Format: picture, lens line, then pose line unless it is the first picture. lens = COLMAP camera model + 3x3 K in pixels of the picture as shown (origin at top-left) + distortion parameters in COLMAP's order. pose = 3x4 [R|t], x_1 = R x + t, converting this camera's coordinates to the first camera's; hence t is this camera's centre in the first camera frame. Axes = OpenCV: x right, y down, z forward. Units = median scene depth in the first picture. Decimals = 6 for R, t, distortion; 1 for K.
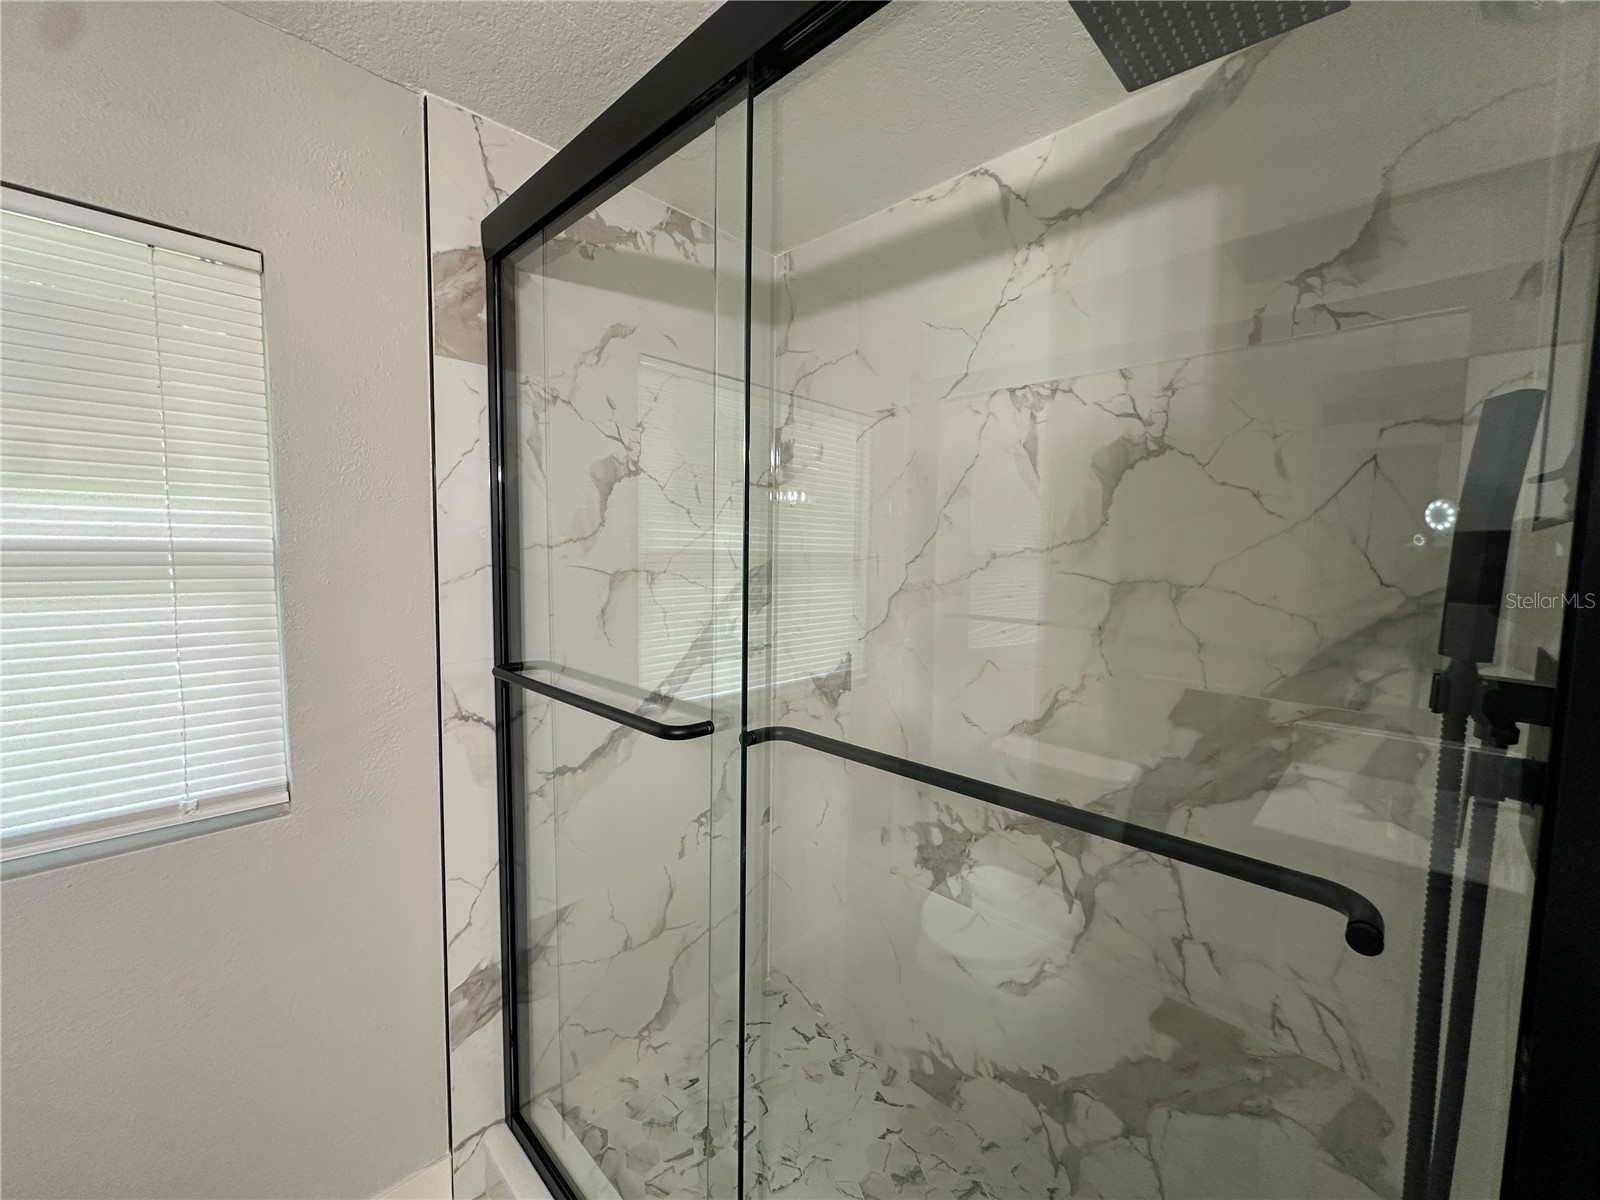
lens RADIAL K [[636.4, 0, 800.0], [0, 636.4, 600.0], [0, 0, 1]] dist [-0.000256, 0.000096]
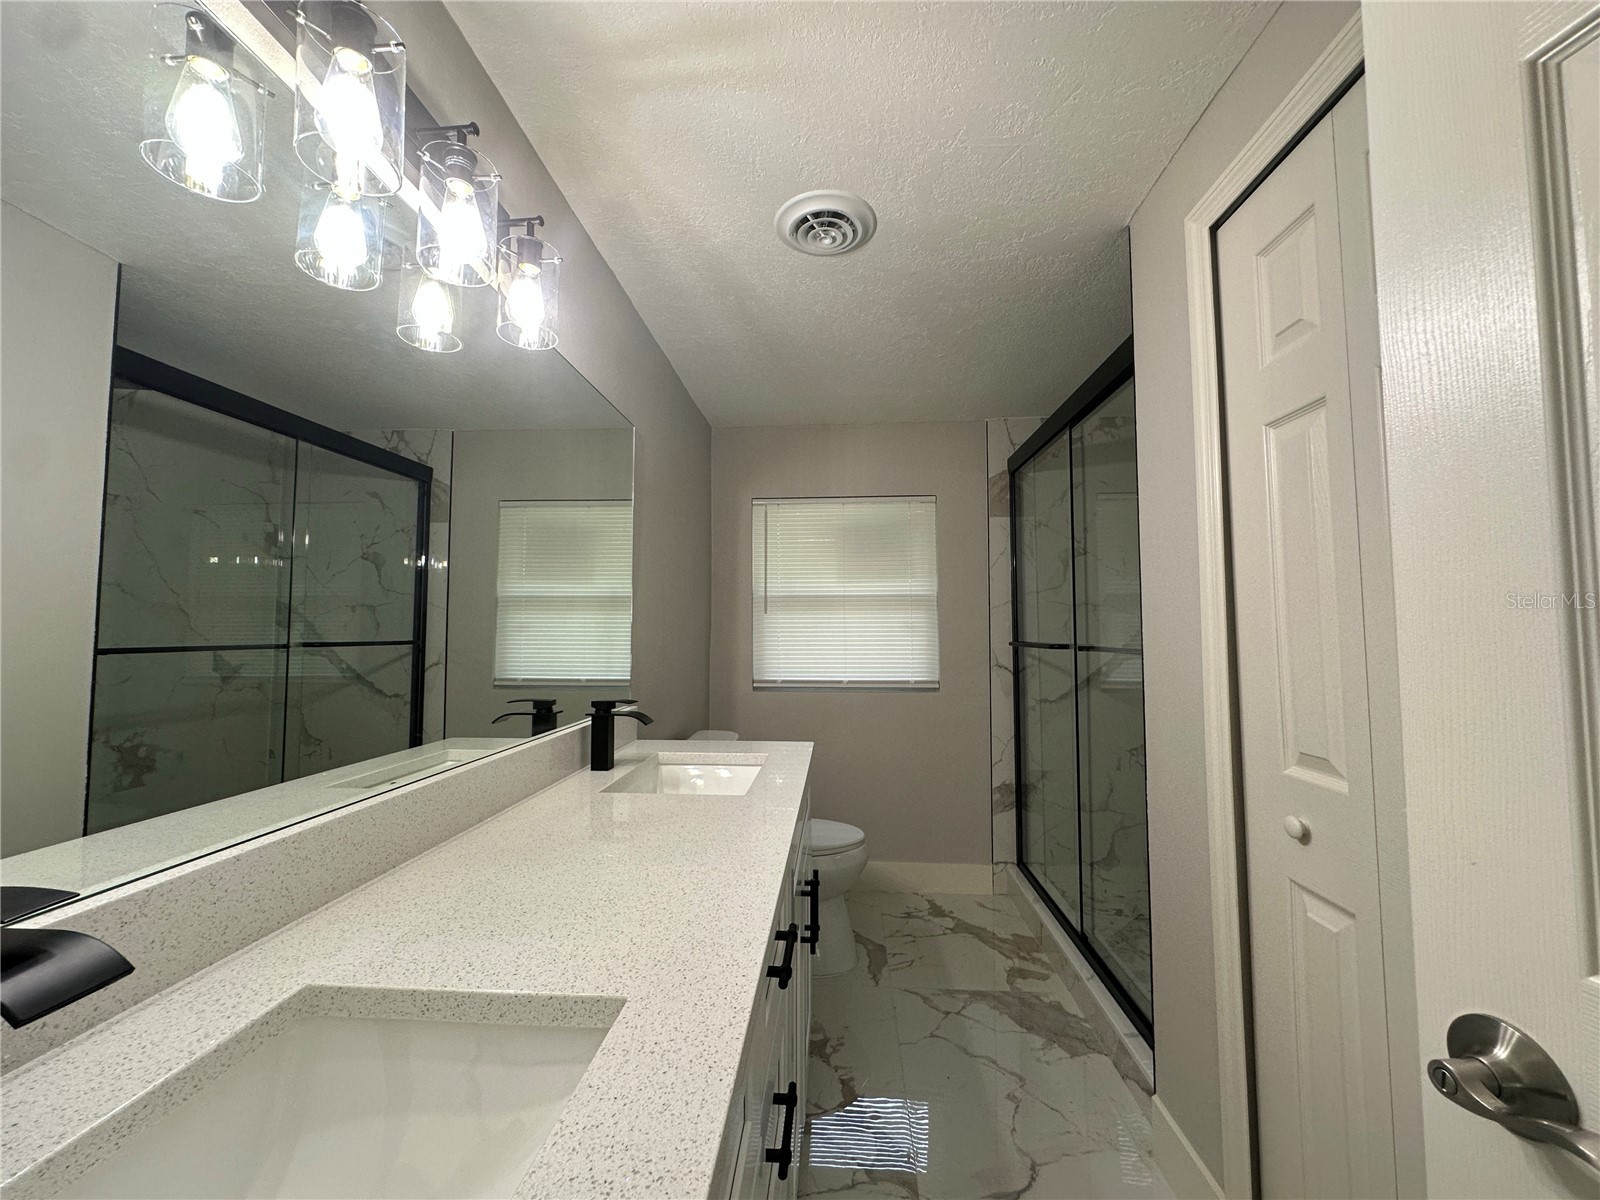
lens RADIAL K [[636.4, 0, 800.0], [0, 636.4, 600.0], [0, 0, 1]] dist [-0.000256, 0.000096]
pose [[0.641124, -0.056962, -0.765321, 0.766576], [-0.046222, 0.992565, -0.112596, 0.229662], [0.766044, 0.107562, 0.633724, -1.015030]]
